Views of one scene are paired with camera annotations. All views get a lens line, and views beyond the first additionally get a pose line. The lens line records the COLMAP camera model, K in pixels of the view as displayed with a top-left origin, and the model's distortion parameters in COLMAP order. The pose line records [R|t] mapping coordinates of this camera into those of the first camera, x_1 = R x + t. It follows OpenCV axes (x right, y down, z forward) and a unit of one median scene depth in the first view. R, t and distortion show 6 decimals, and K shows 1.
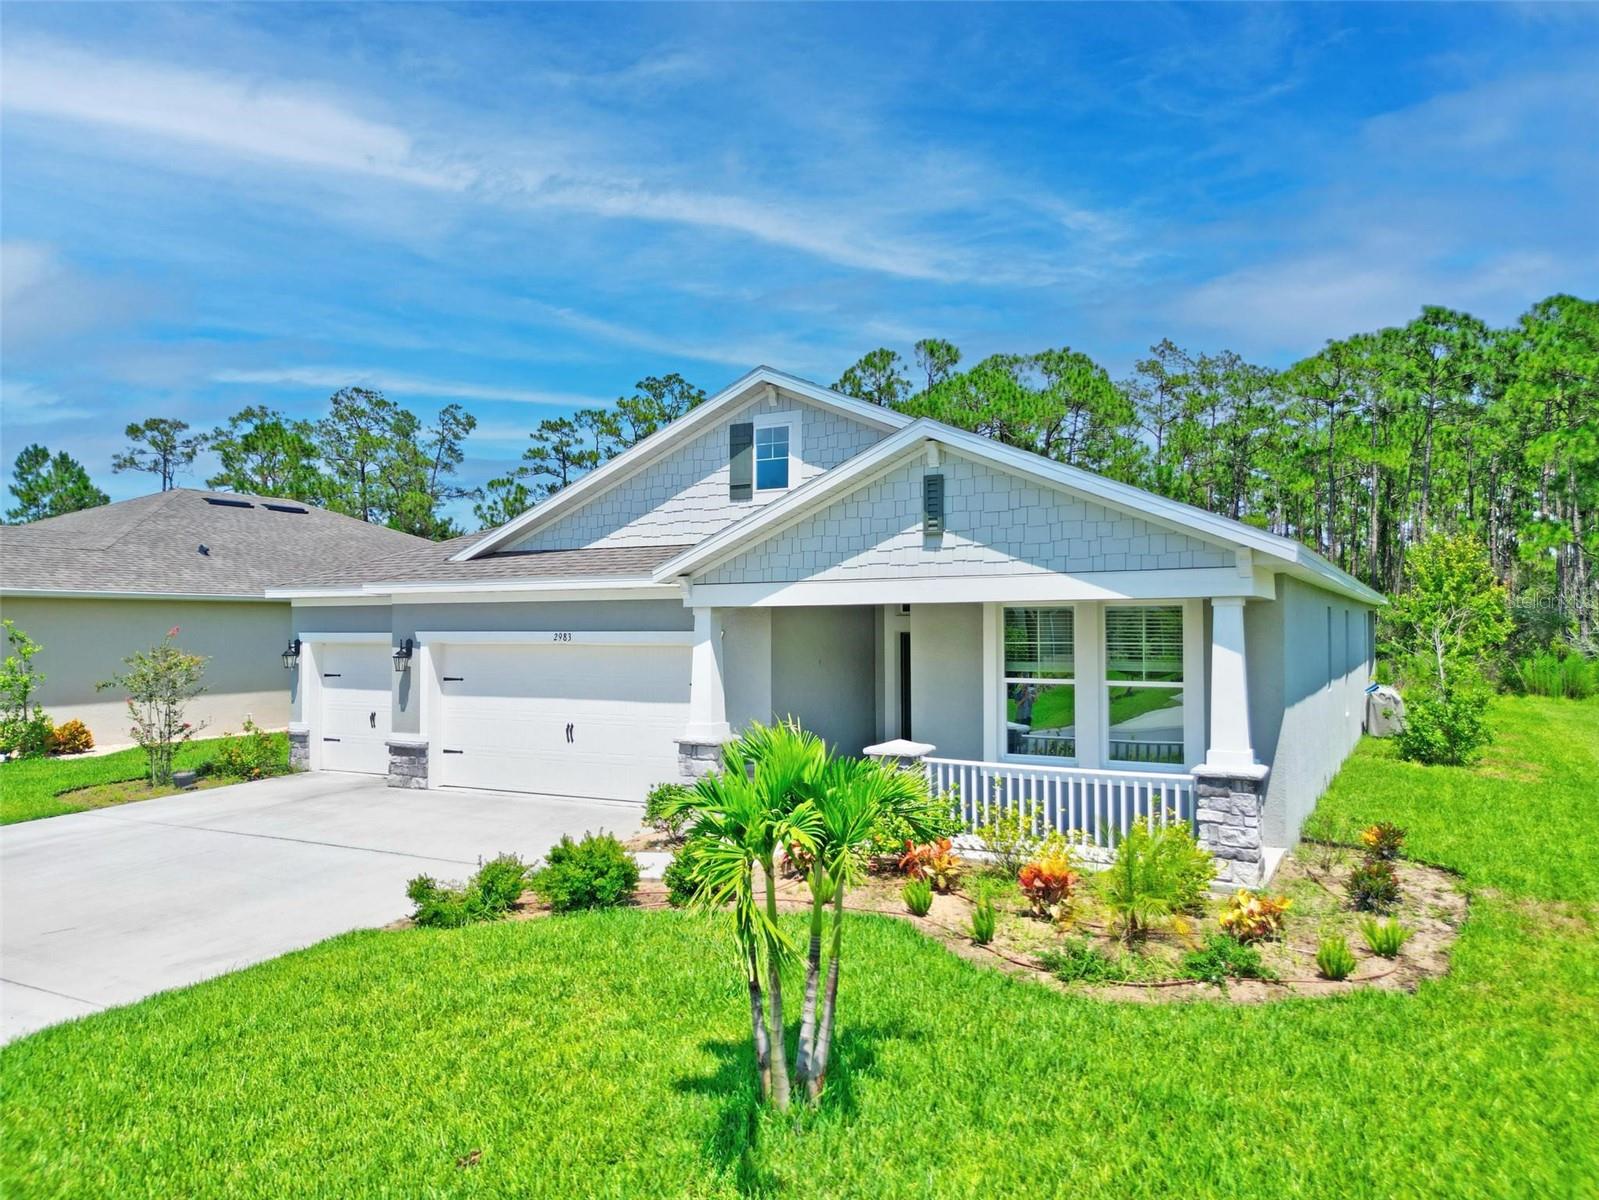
lens RADIAL K [[1134.5, 0, 798.9], [0, 1134.5, 602.0], [0, 0, 1]] dist [0.063574, -0.067304]
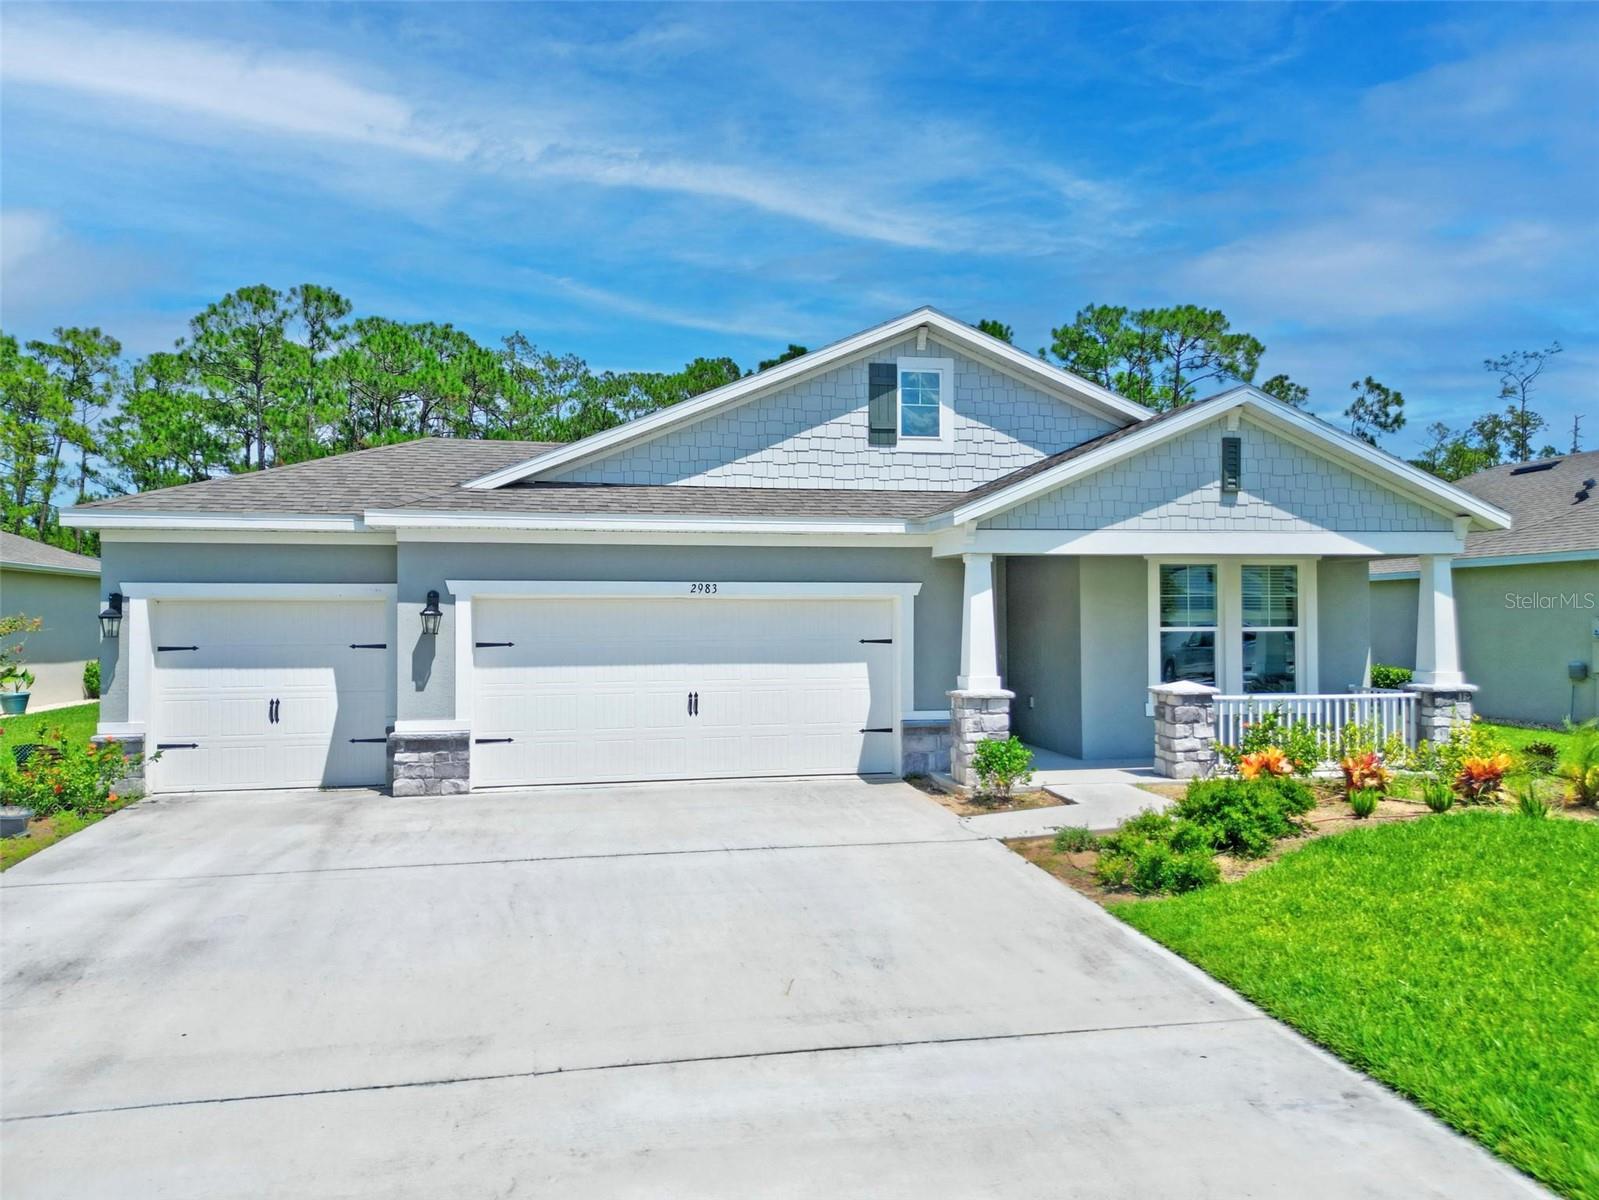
lens RADIAL K [[1134.5, 0, 798.9], [0, 1134.5, 602.0], [0, 0, 1]] dist [0.063574, -0.067304]
pose [[0.756857, 0.011593, 0.653478, -0.729075], [-0.012674, 0.999915, -0.003061, 0.044416], [-0.653458, -0.005966, 0.756939, 0.339566]]
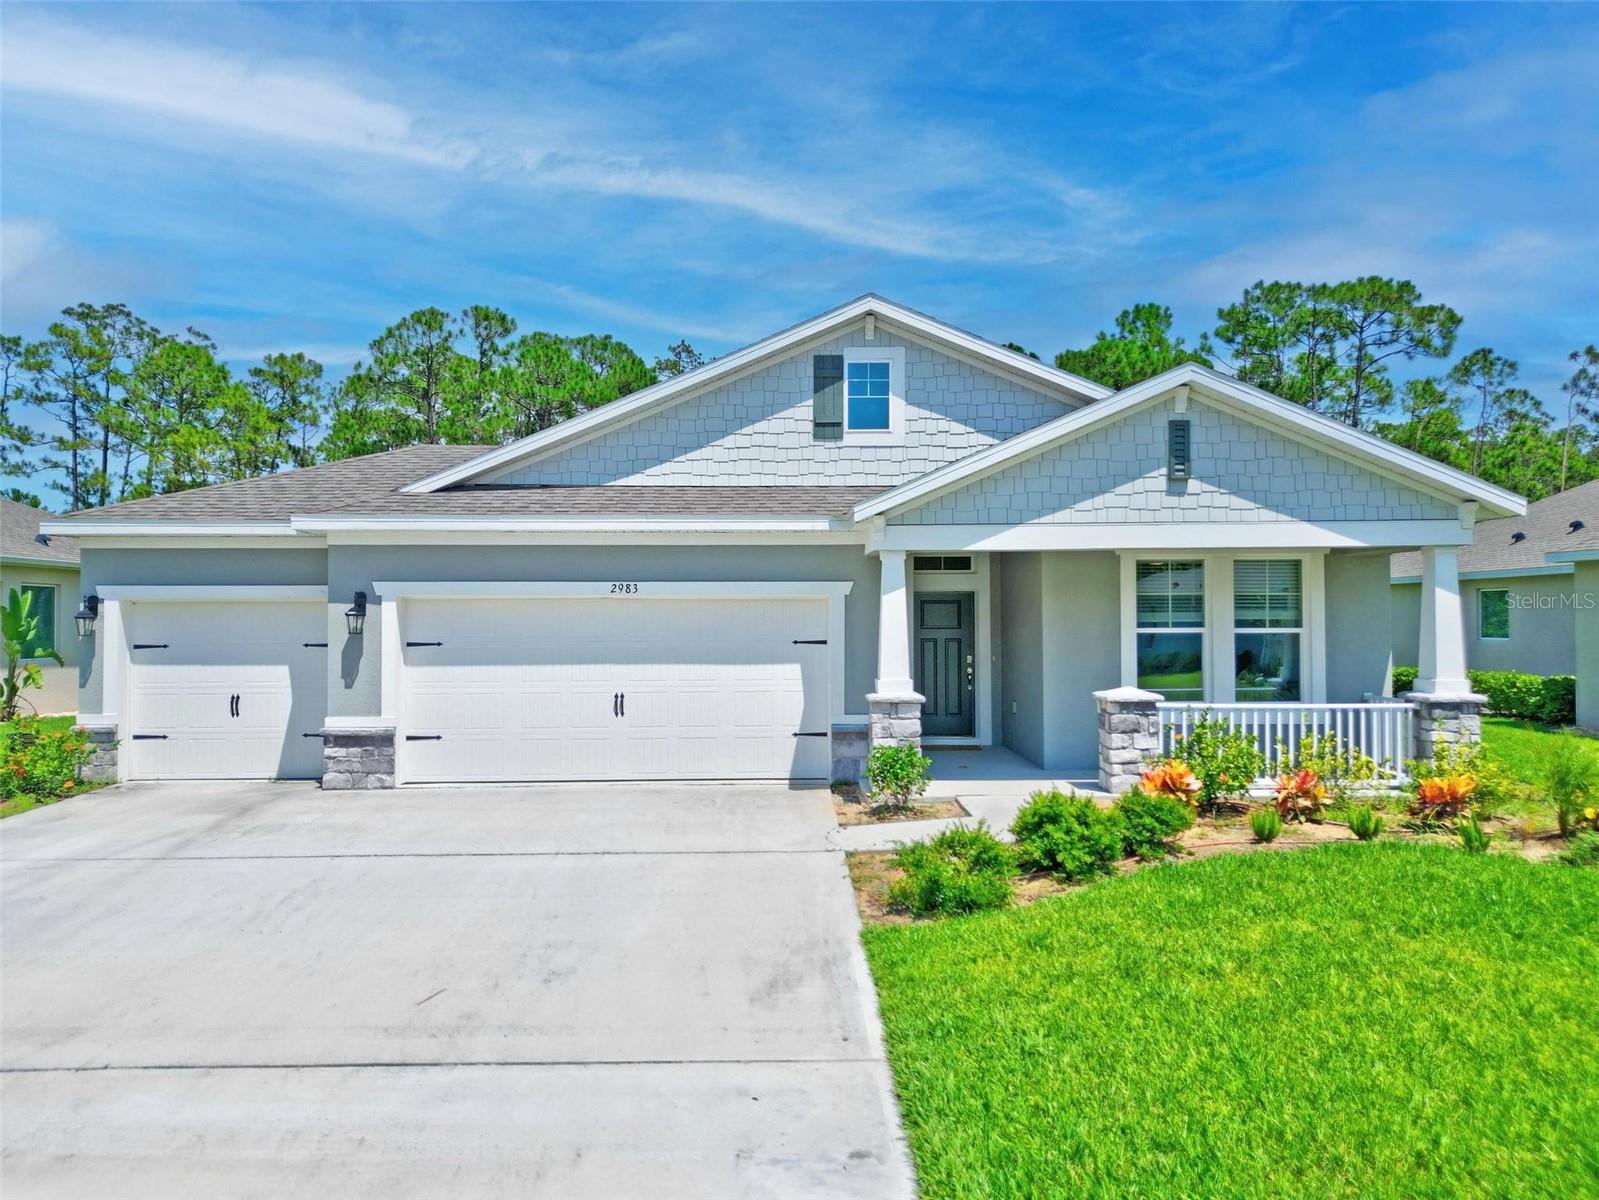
lens RADIAL K [[1134.5, 0, 798.9], [0, 1134.5, 602.0], [0, 0, 1]] dist [0.063574, -0.067304]
pose [[0.864145, 0.009420, 0.503155, -0.536776], [-0.010484, 0.999945, -0.000716, 0.041839], [-0.503134, -0.004656, 0.864196, 0.230686]]
